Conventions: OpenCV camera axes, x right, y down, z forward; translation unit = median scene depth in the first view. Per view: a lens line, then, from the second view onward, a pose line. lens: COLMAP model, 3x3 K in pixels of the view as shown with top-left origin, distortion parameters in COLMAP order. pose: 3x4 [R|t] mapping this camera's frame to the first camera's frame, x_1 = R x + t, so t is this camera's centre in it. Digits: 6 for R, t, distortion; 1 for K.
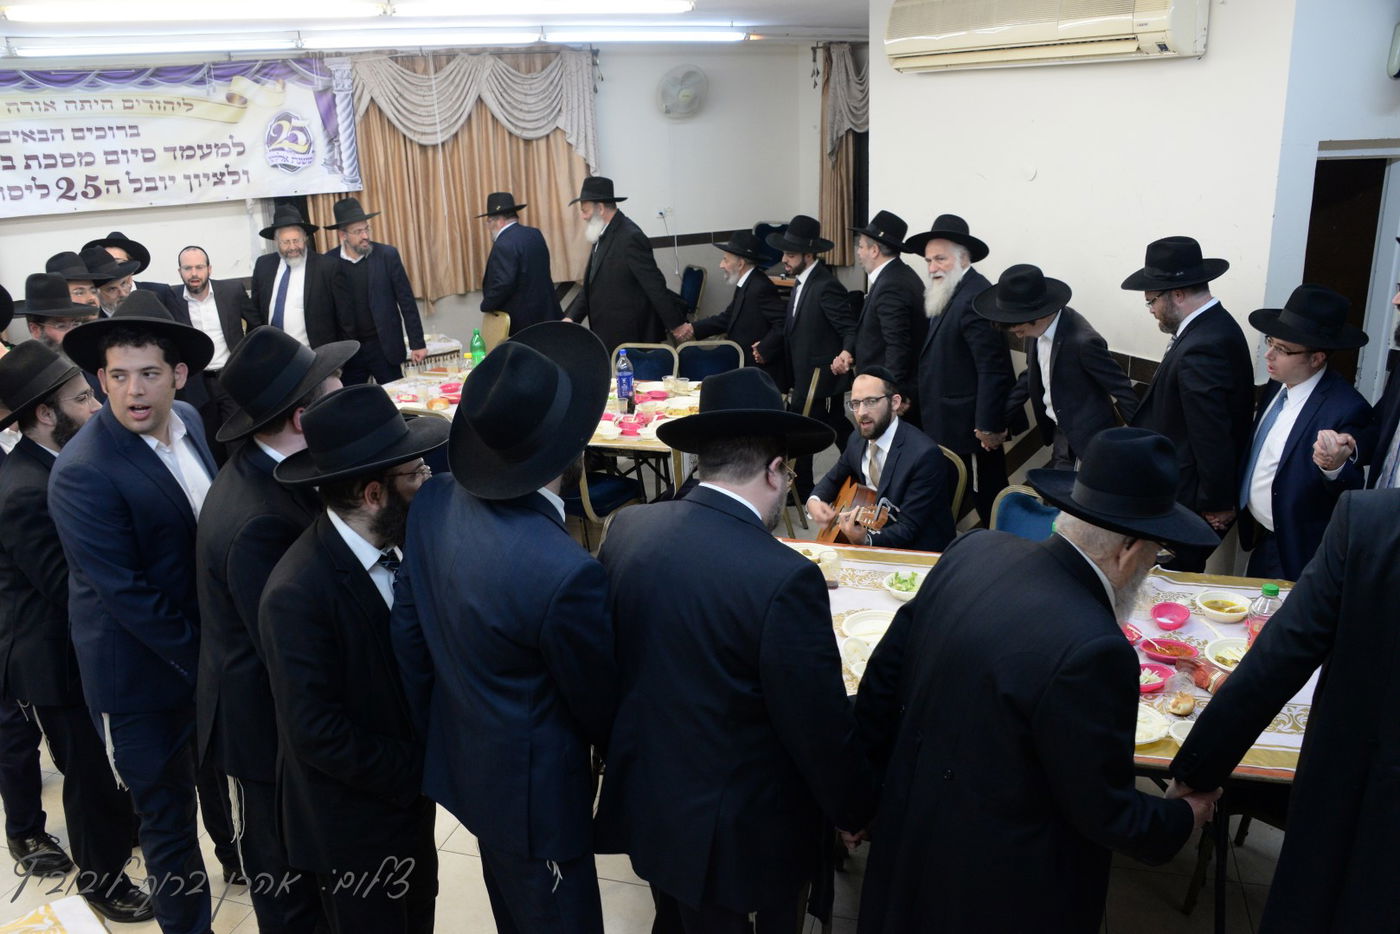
lens RADIAL K [[1124.2, 0, 705.1], [0, 1124.2, 469.4], [0, 0, 1]] dist [-0.146970, 0.083079]
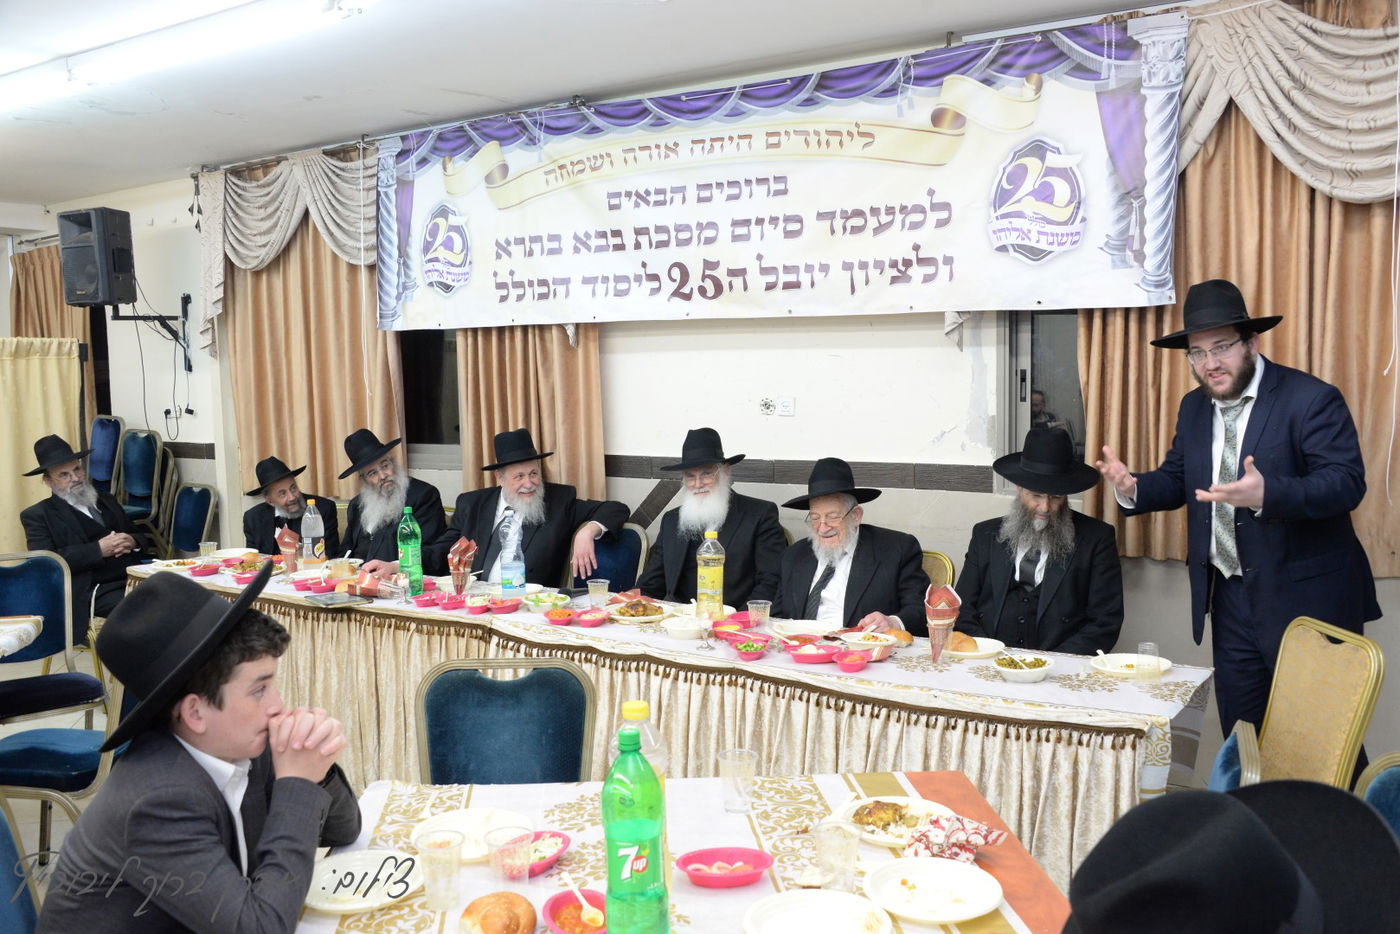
lens RADIAL K [[1202.9, 0, 695.5], [0, 1202.9, 477.2], [0, 0, 1]] dist [-0.090211, 0.047646]
pose [[0.467787, 0.104438, -0.877649, 0.025465], [-0.270956, 0.962126, -0.029929, -0.127907], [0.841284, 0.251805, 0.478368, 0.667459]]
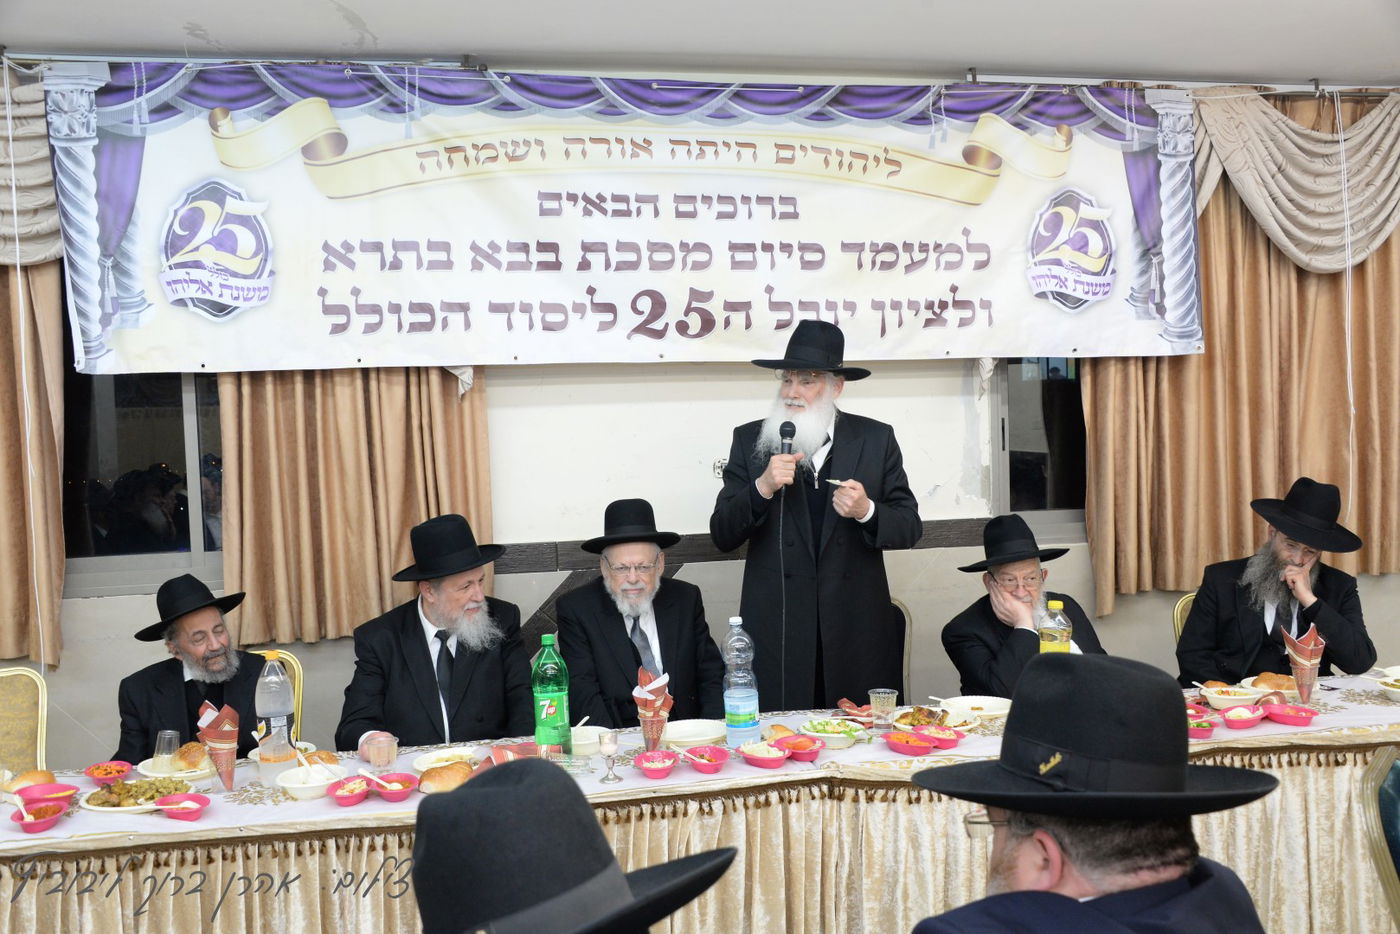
lens RADIAL K [[1263.4, 0, 704.2], [0, 1263.4, 473.6], [0, 0, 1]] dist [-0.084744, 0.096381]
pose [[0.953853, 0.015331, -0.299883, -0.378121], [-0.090548, 0.966892, -0.238579, -0.053947], [0.286297, 0.254723, 0.923661, 0.468609]]
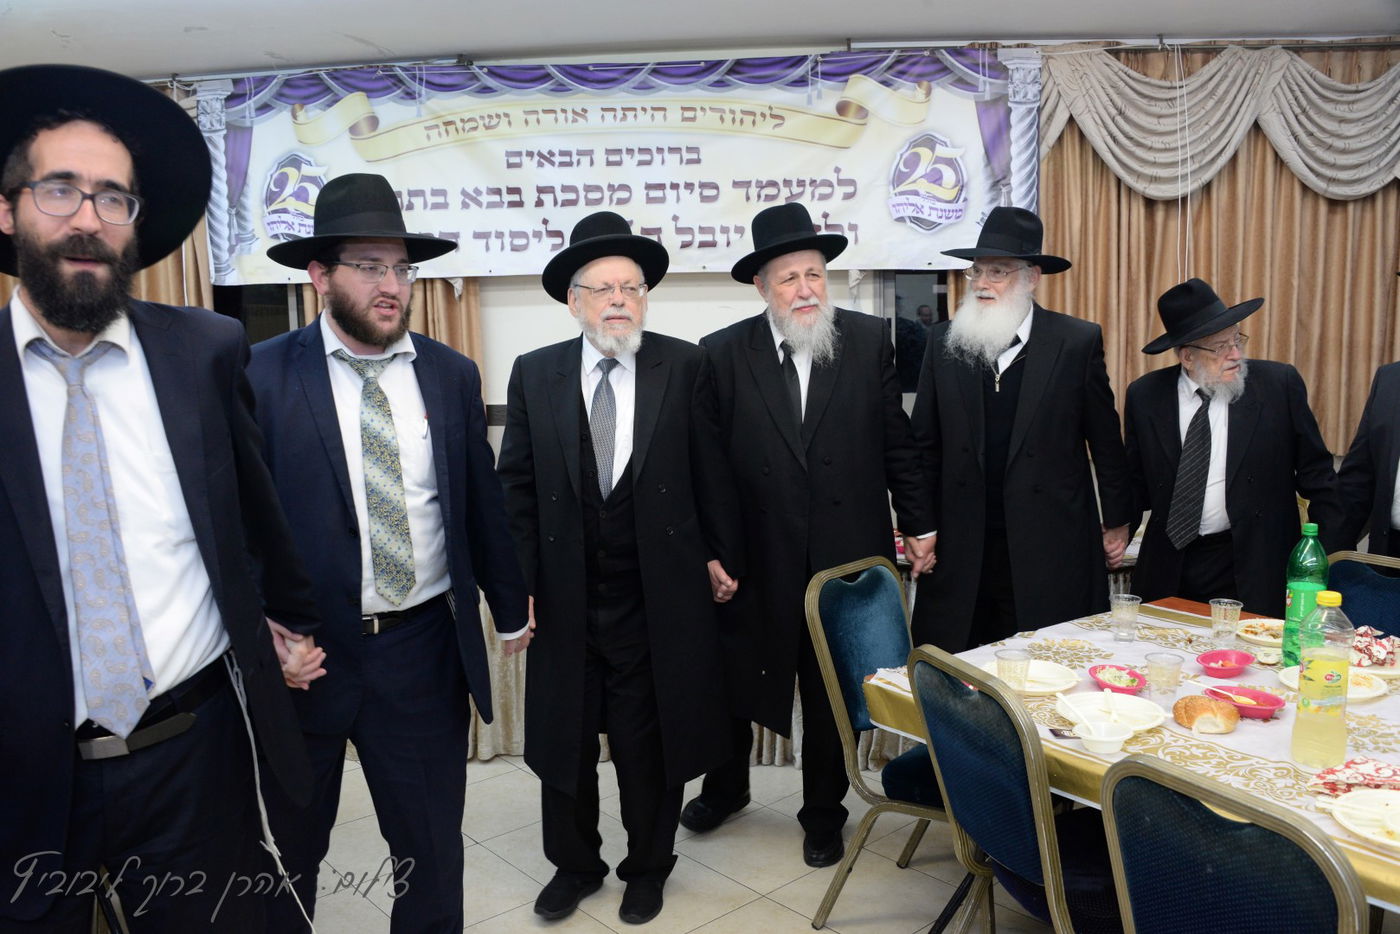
lens RADIAL K [[1124.2, 0, 700.5], [0, 1124.2, 477.8], [0, 0, 1]] dist [-0.146970, 0.083079]
pose [[0.841928, 0.087920, -0.532379, -0.148551], [-0.170557, 0.979414, -0.107980, -0.051276], [0.511926, 0.181712, 0.839591, 0.457697]]
